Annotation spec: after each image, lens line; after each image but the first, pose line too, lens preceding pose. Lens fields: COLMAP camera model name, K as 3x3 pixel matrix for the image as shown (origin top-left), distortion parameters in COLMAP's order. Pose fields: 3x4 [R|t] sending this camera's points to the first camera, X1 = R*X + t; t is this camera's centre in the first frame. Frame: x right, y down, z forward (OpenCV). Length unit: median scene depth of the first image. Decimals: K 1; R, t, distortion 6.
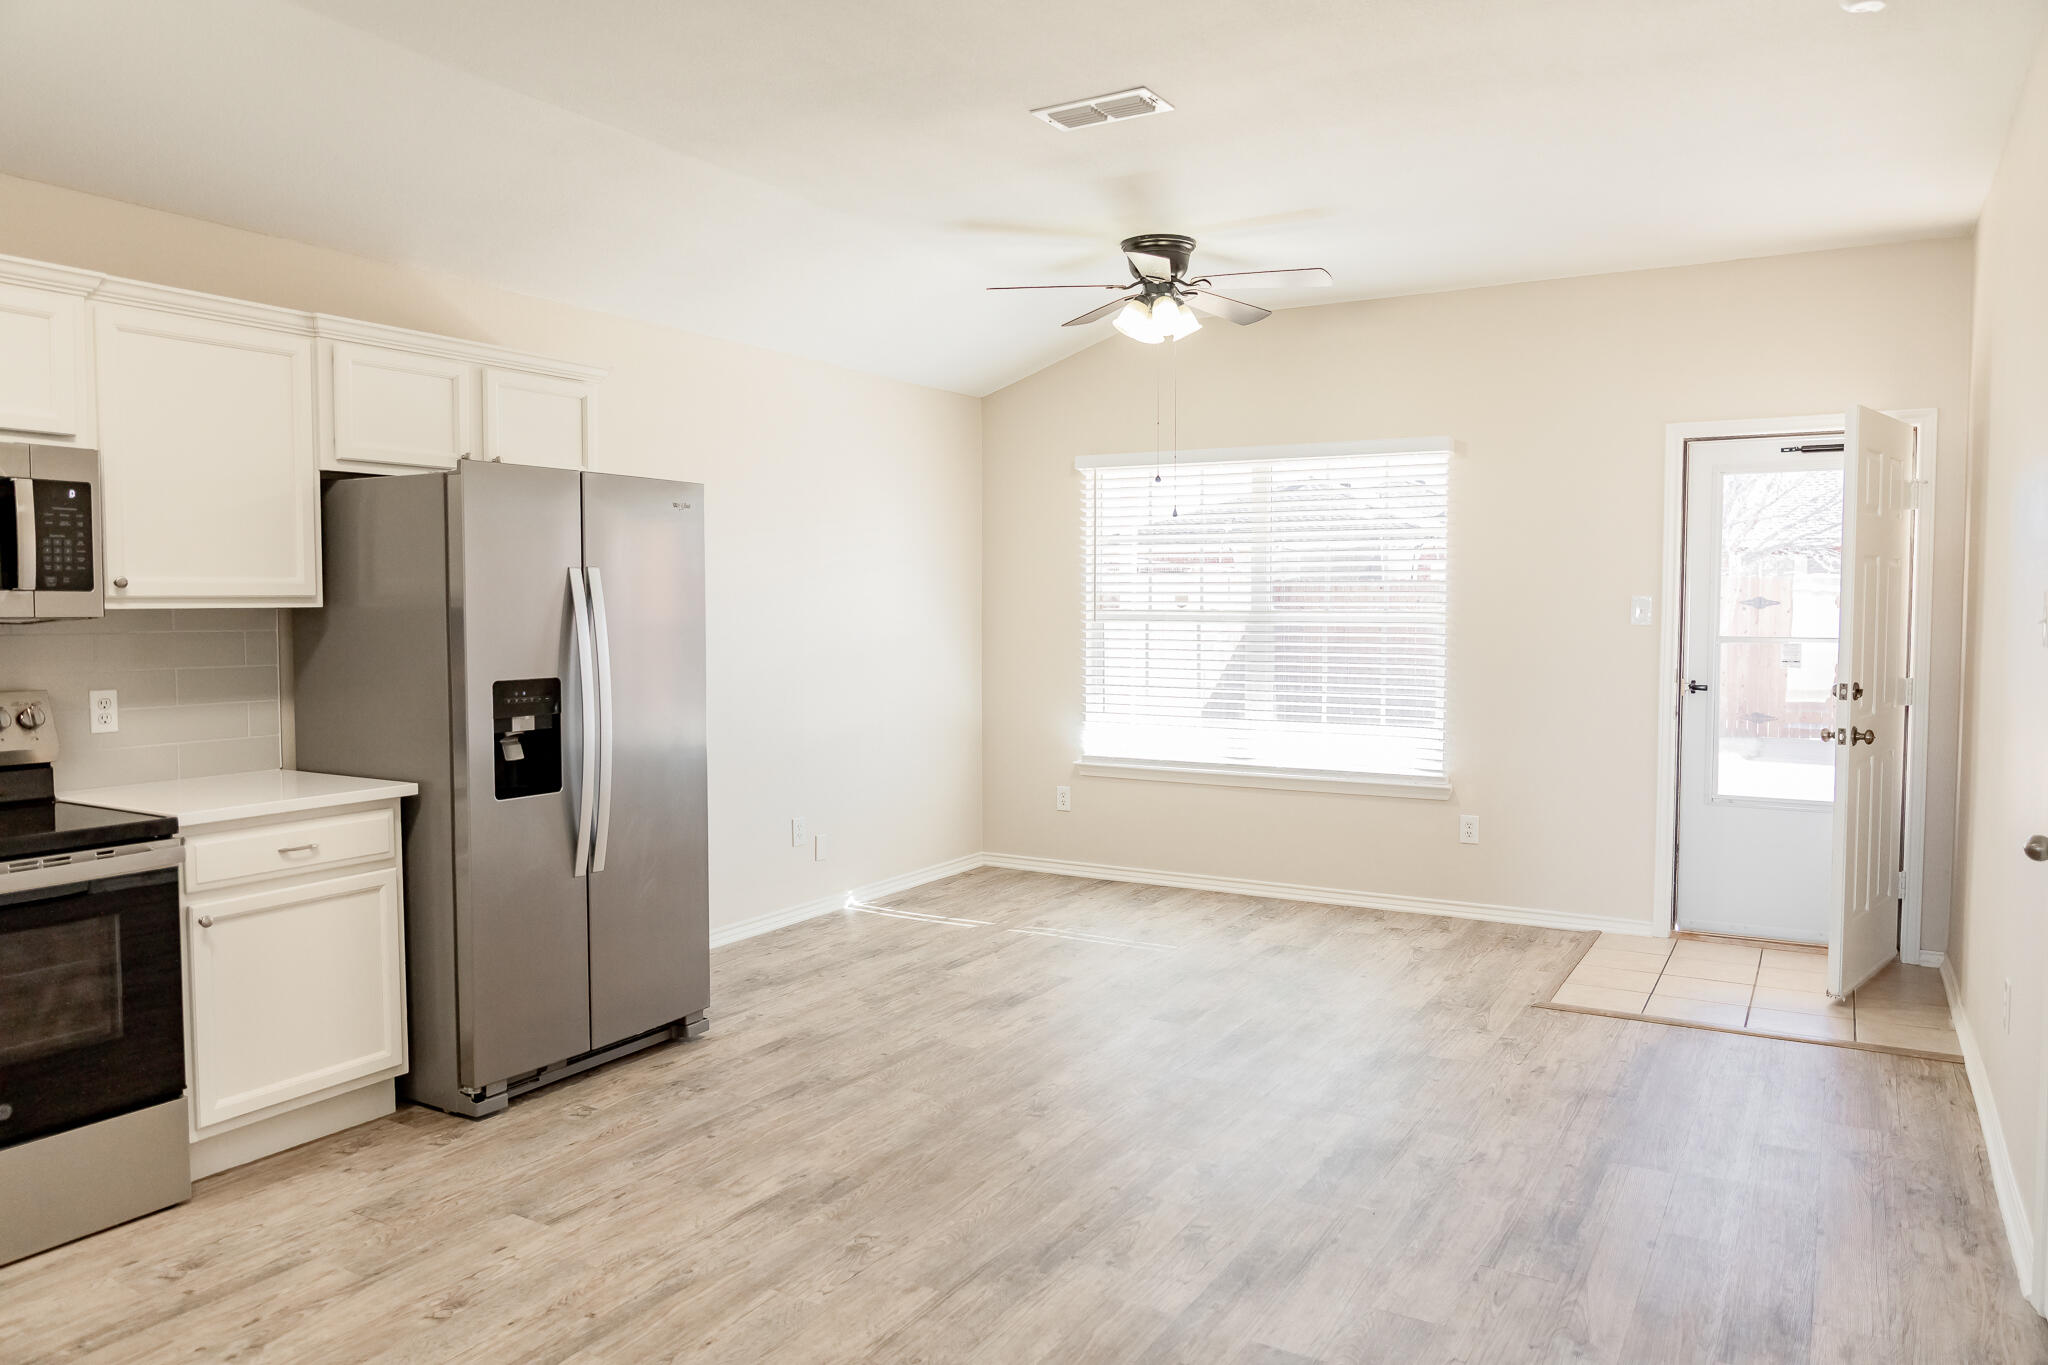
lens RADIAL K [[1403.9, 0, 995.5], [0, 1403.9, 679.5], [0, 0, 1]] dist [-0.026484, -0.000038]
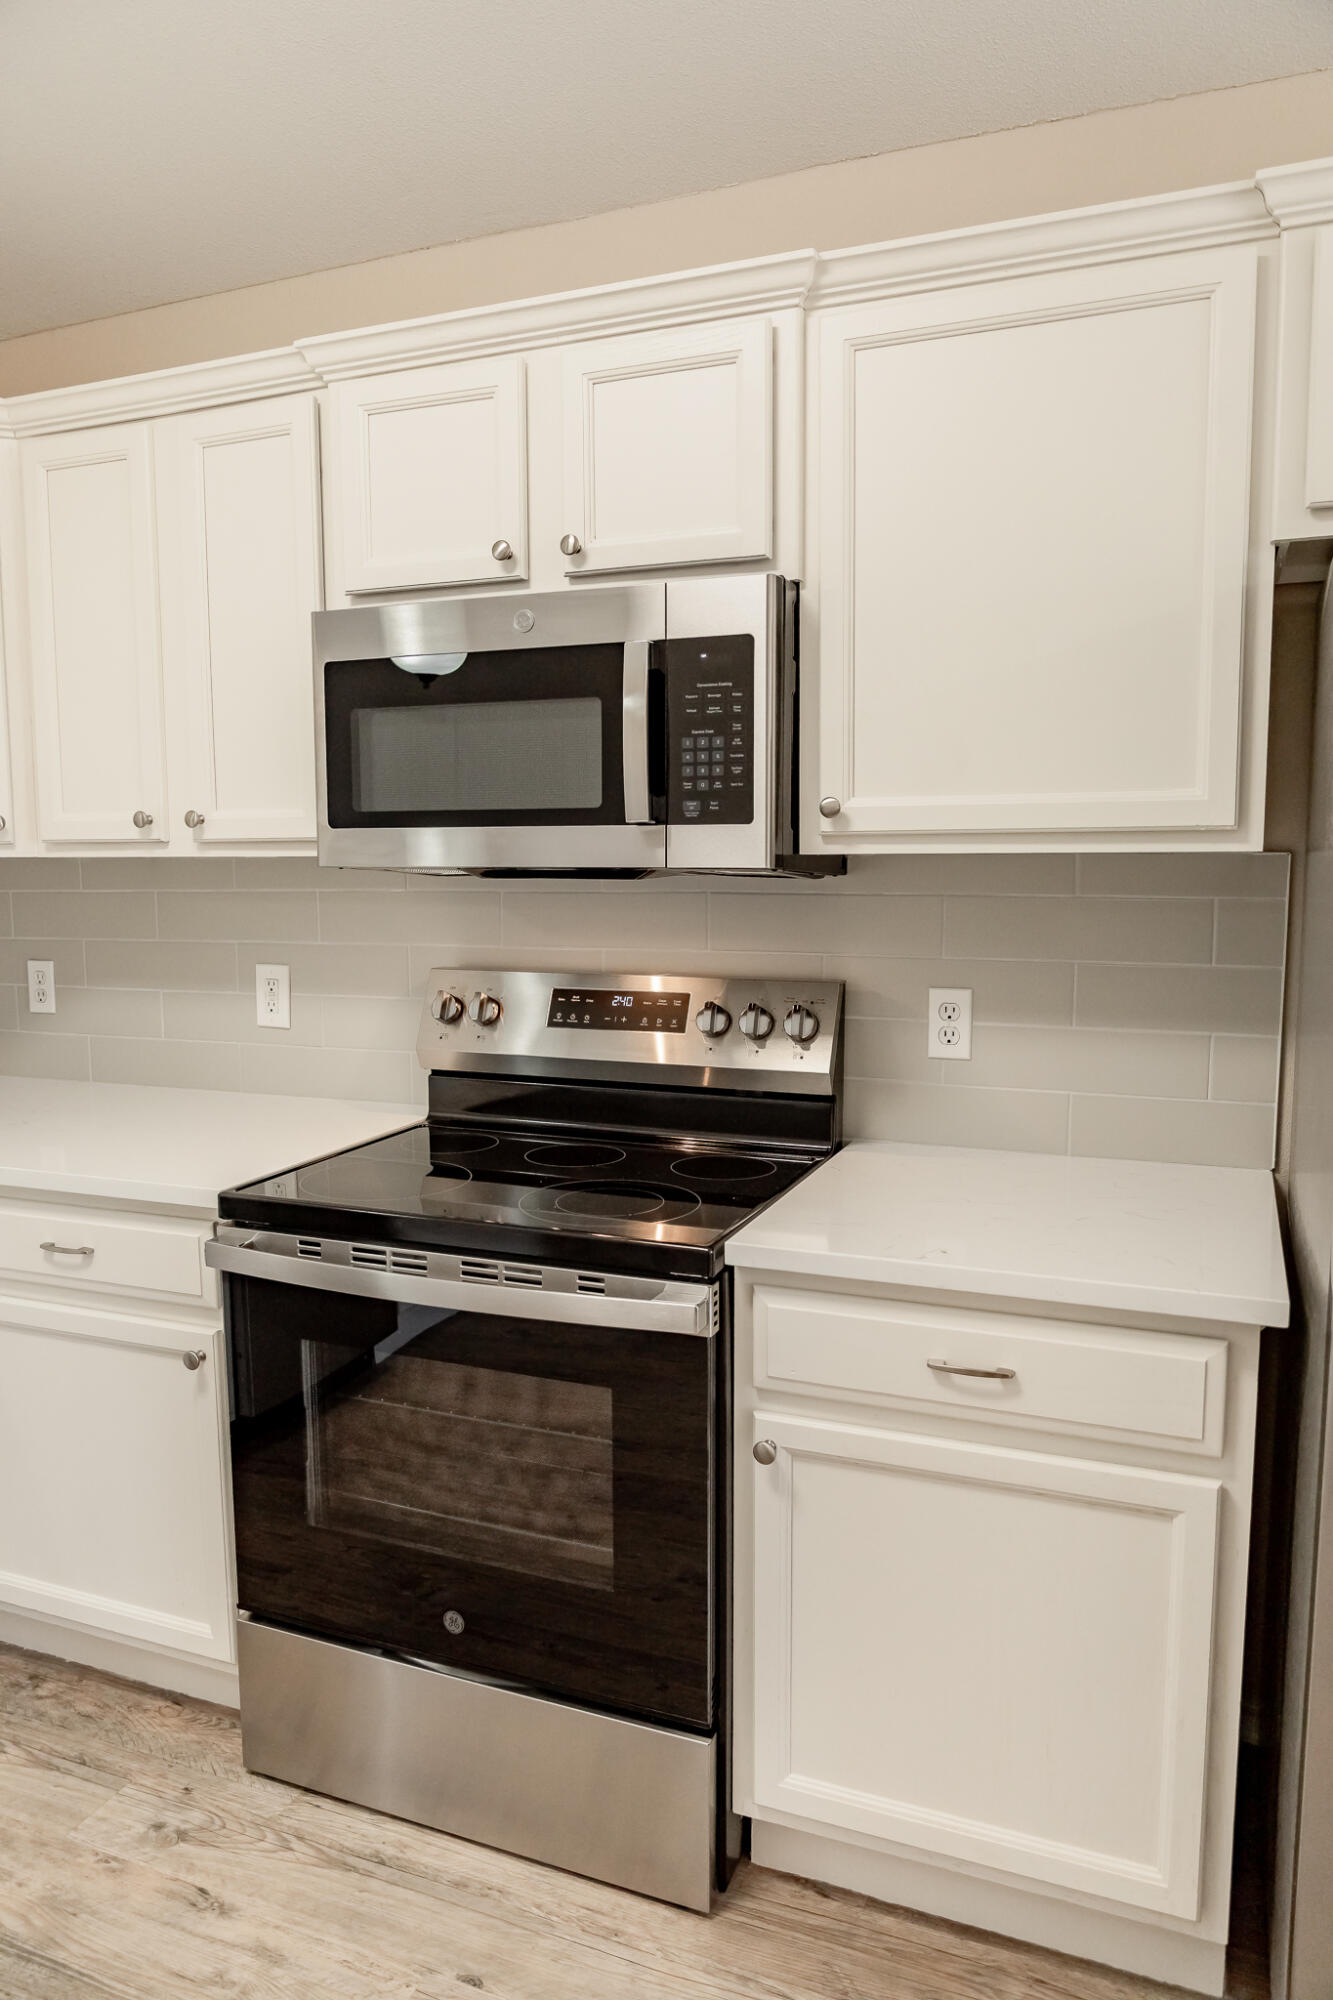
lens RADIAL K [[1371.0, 0, 661.4], [0, 1371.0, 1005.6], [0, 0, 1]] dist [-0.026484, -0.000038]
pose [[0.152481, 0.108095, -0.982377, -0.082233], [-0.047642, 0.993649, 0.101941, -0.043641], [0.987157, 0.031258, 0.156663, 0.856732]]
